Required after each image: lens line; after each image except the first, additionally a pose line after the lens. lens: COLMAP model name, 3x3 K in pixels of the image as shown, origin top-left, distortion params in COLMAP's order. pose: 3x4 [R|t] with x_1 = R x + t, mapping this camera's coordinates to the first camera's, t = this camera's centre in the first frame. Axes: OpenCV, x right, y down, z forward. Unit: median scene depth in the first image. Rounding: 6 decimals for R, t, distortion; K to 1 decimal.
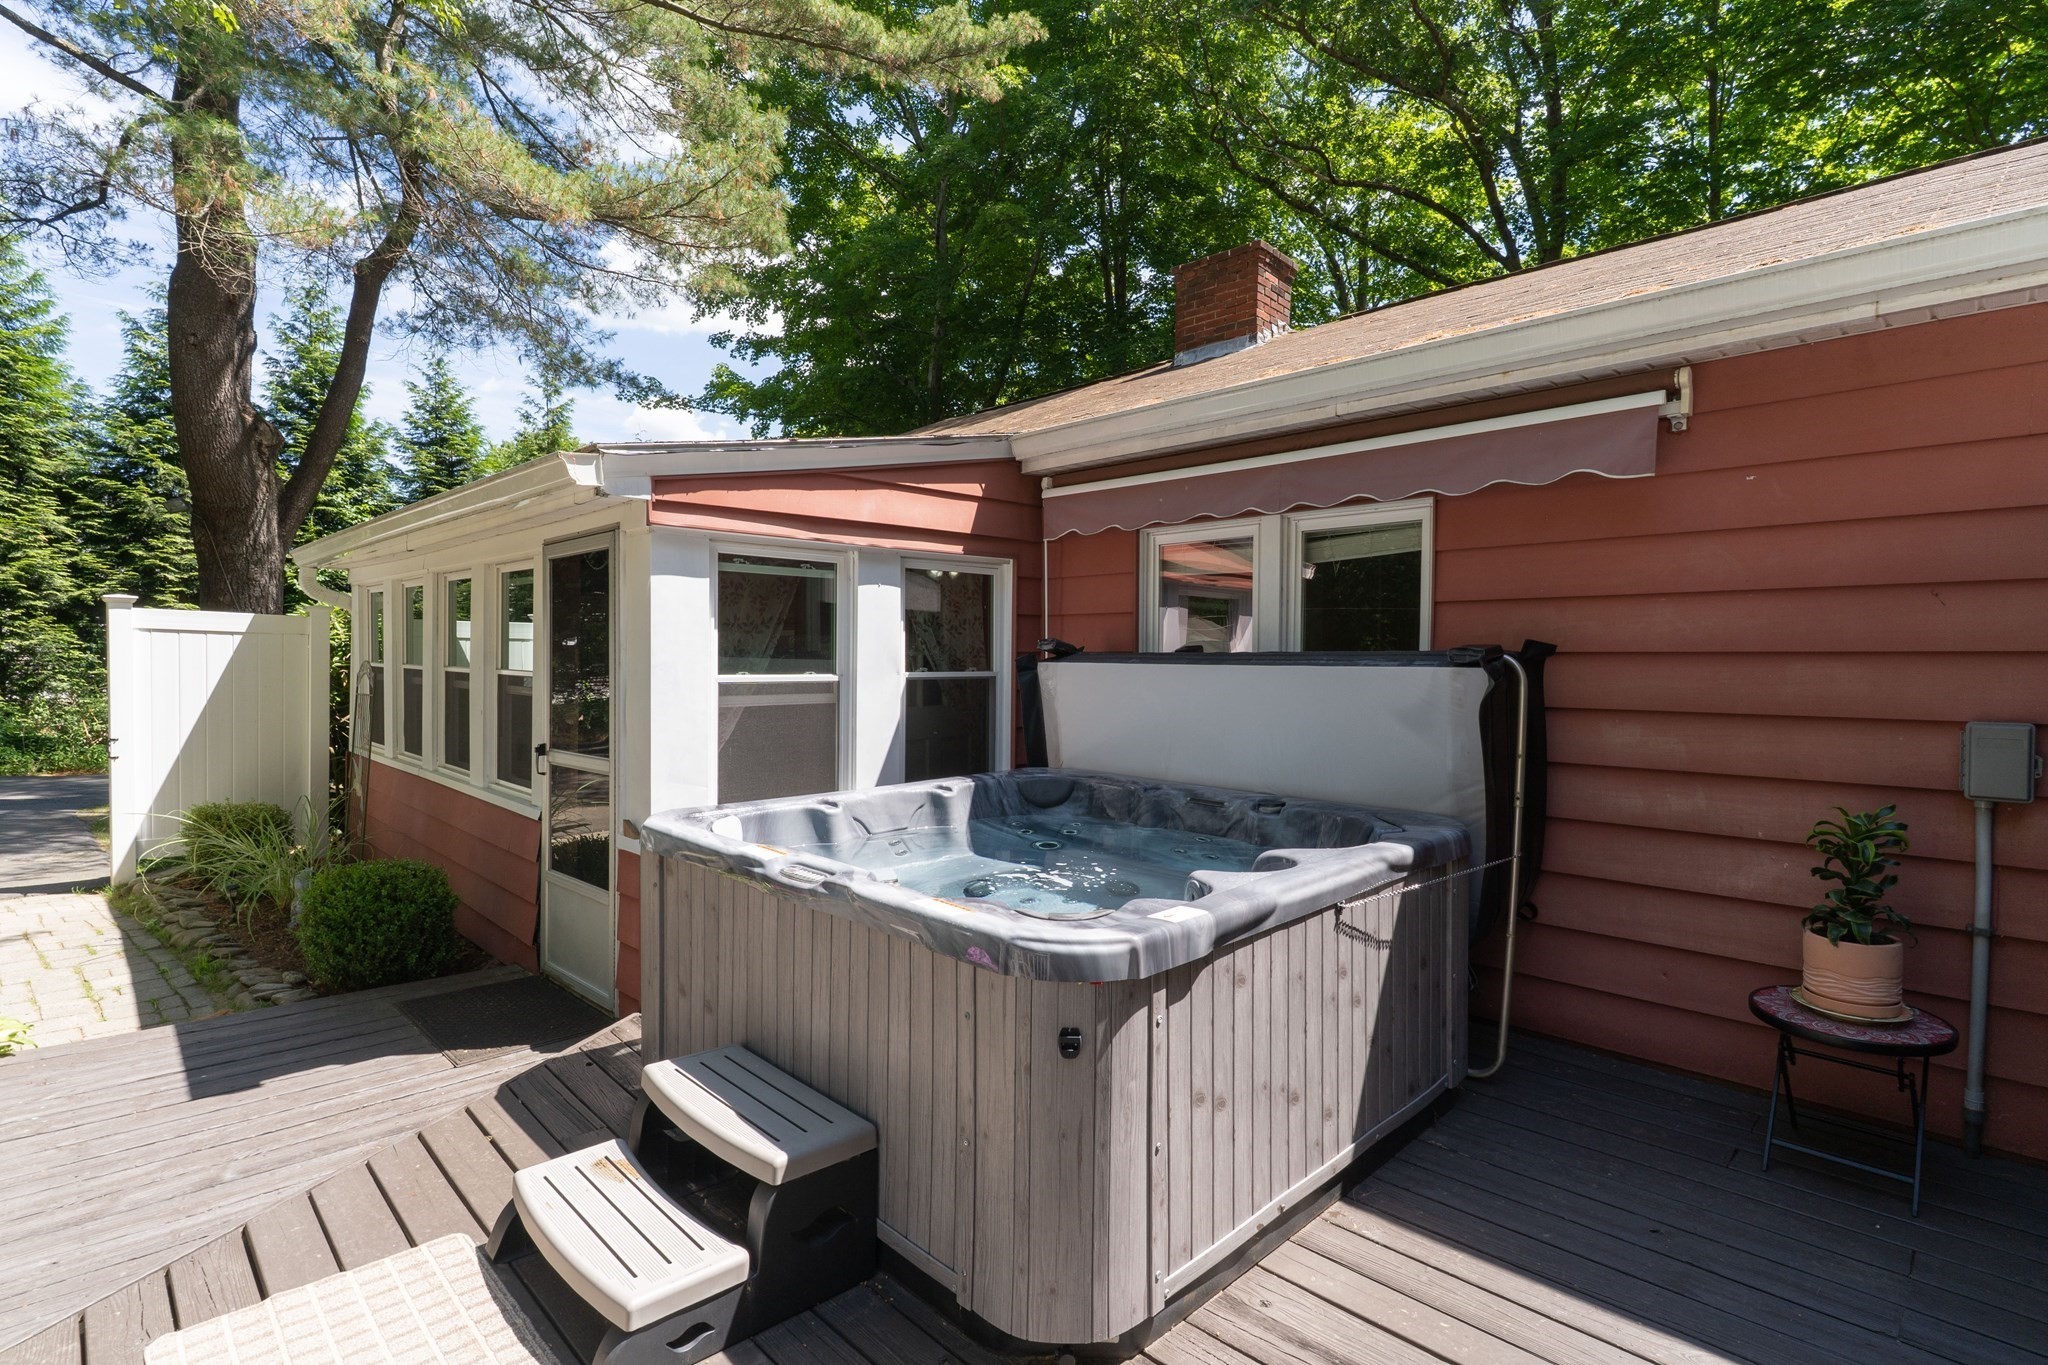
lens RADIAL K [[987.1, 0, 1024.0], [0, 987.1, 682.5], [0, 0, 1]] dist [0.001020, 0.000036]
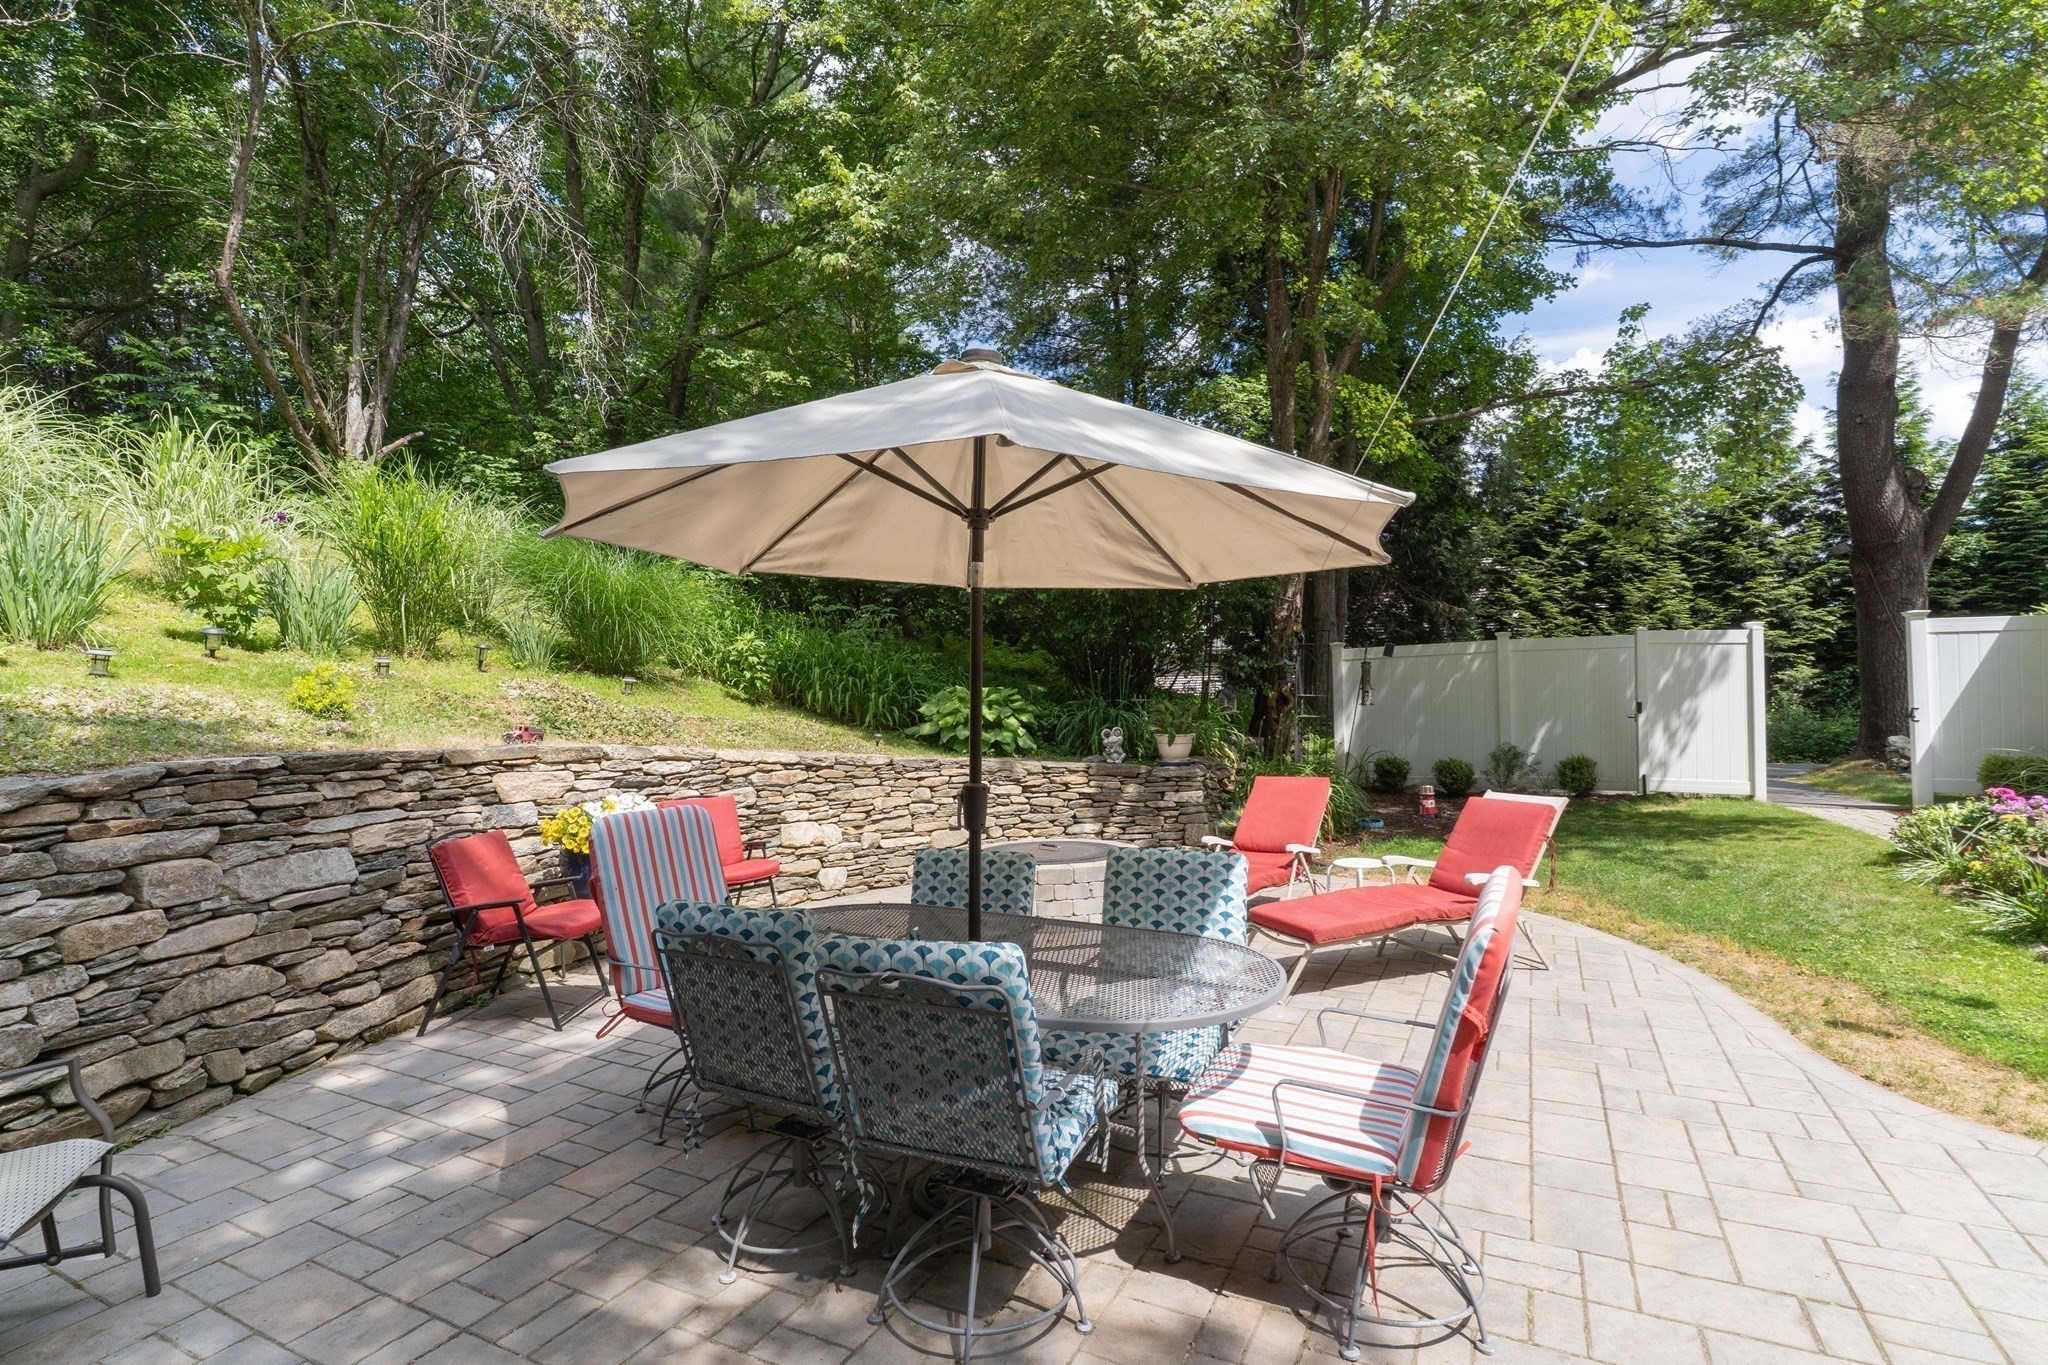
lens RADIAL K [[974.1, 0, 1015.0], [0, 974.1, 685.2], [0, 0, 1]] dist [0.003350, -0.000325]
pose [[0.299363, -0.032739, -0.953577, 0.067065], [0.004048, 0.999446, -0.033042, 0.066629], [0.954131, 0.006031, 0.299330, -0.724053]]
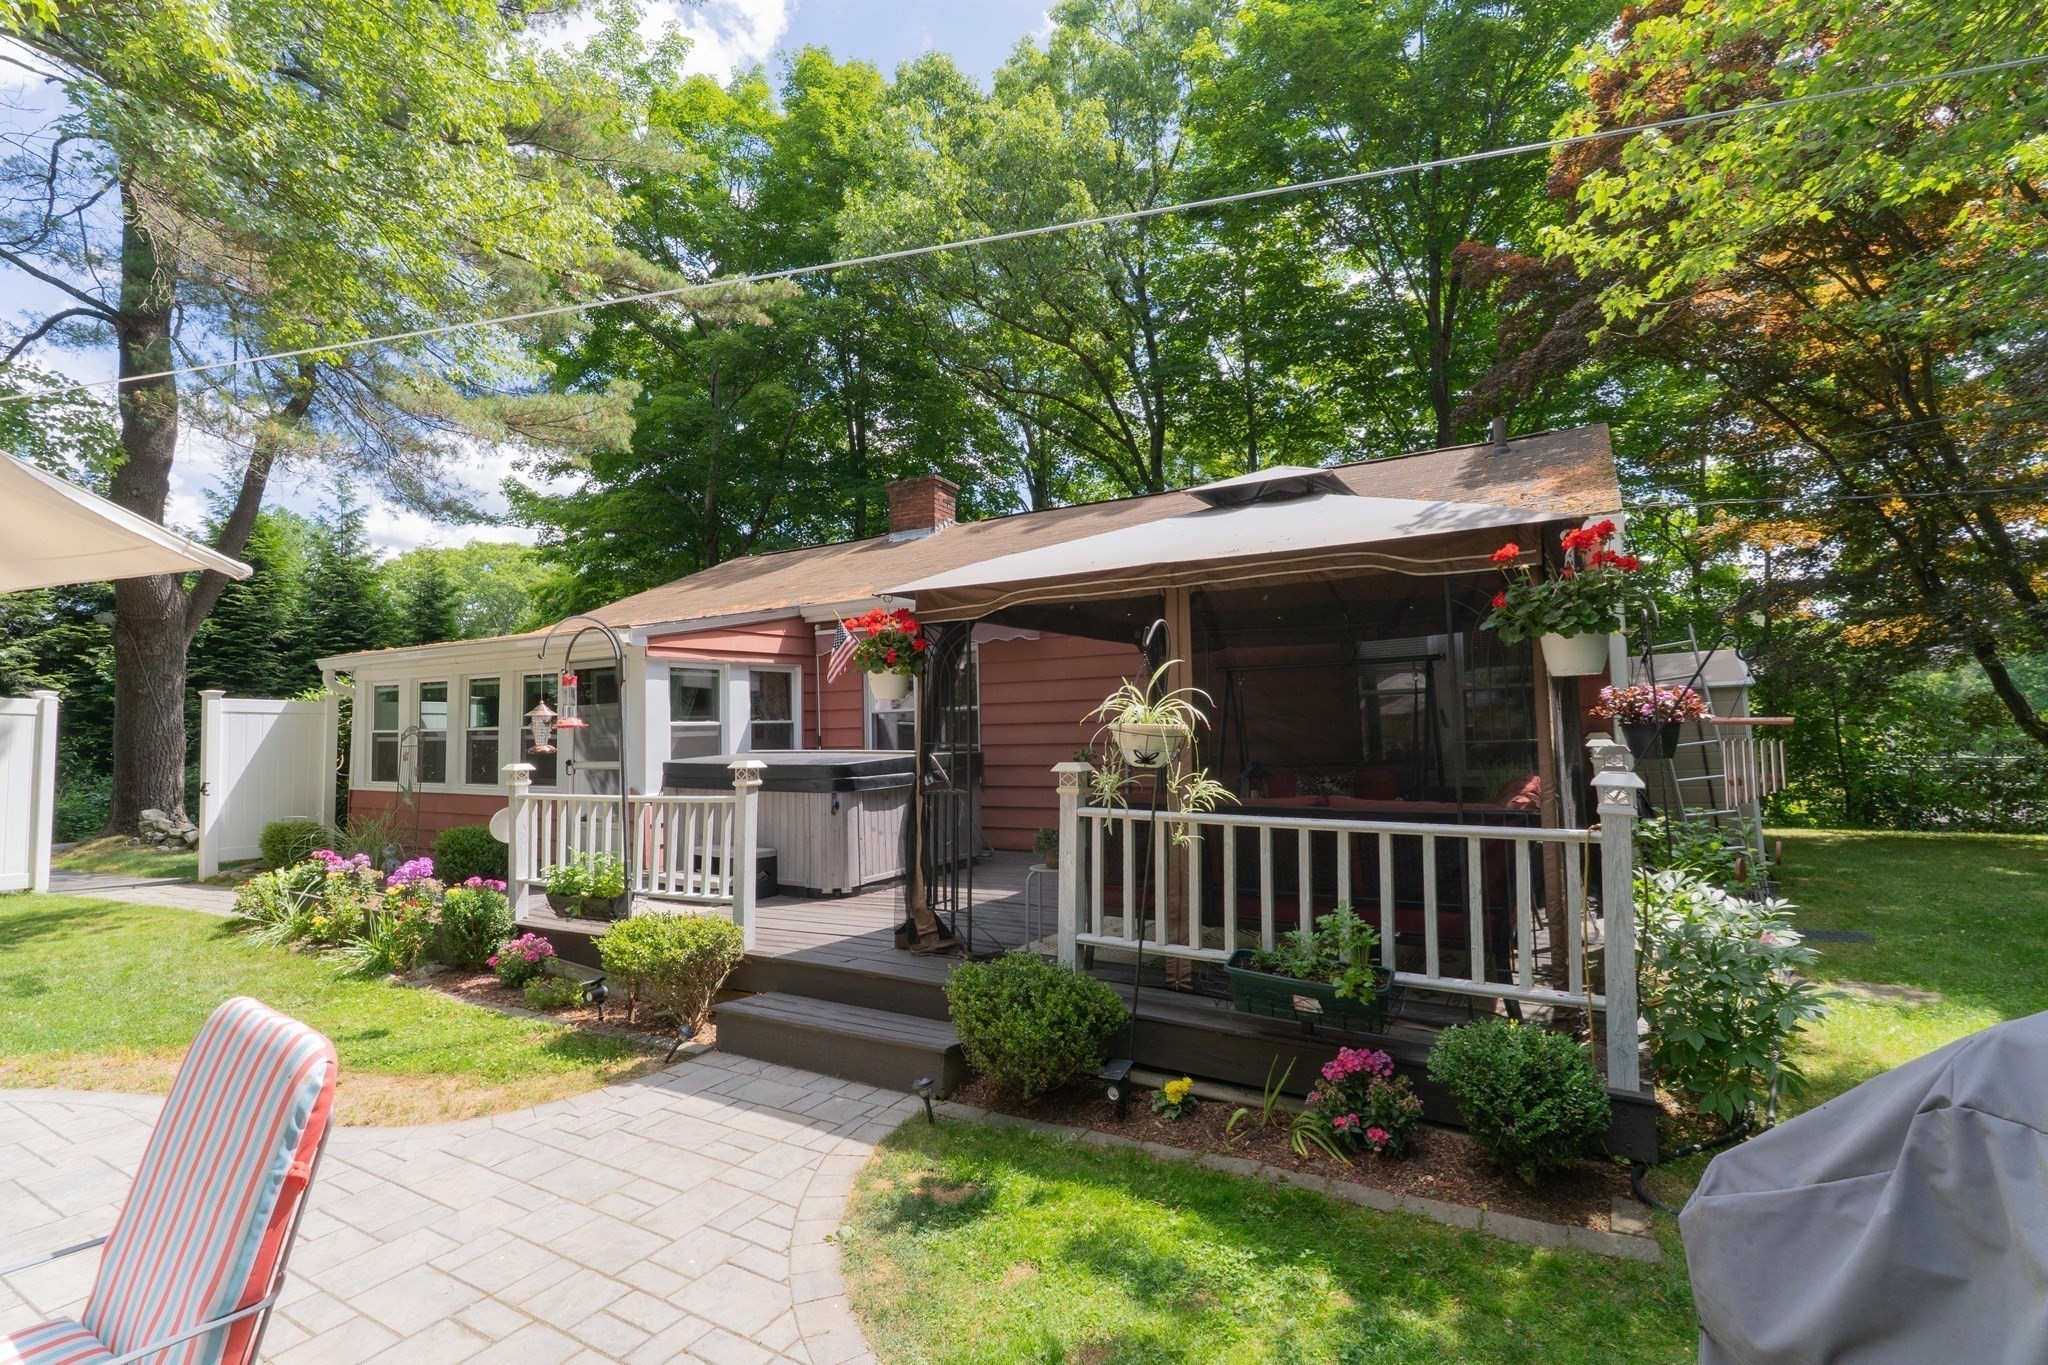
lens RADIAL K [[974.1, 0, 1015.0], [0, 974.1, 685.2], [0, 0, 1]] dist [0.003350, -0.000325]
pose [[0.971080, -0.018078, 0.238068, -0.048483], [0.035062, 0.997116, -0.067302, 0.052944], [-0.236165, 0.073702, 0.968914, -0.807190]]
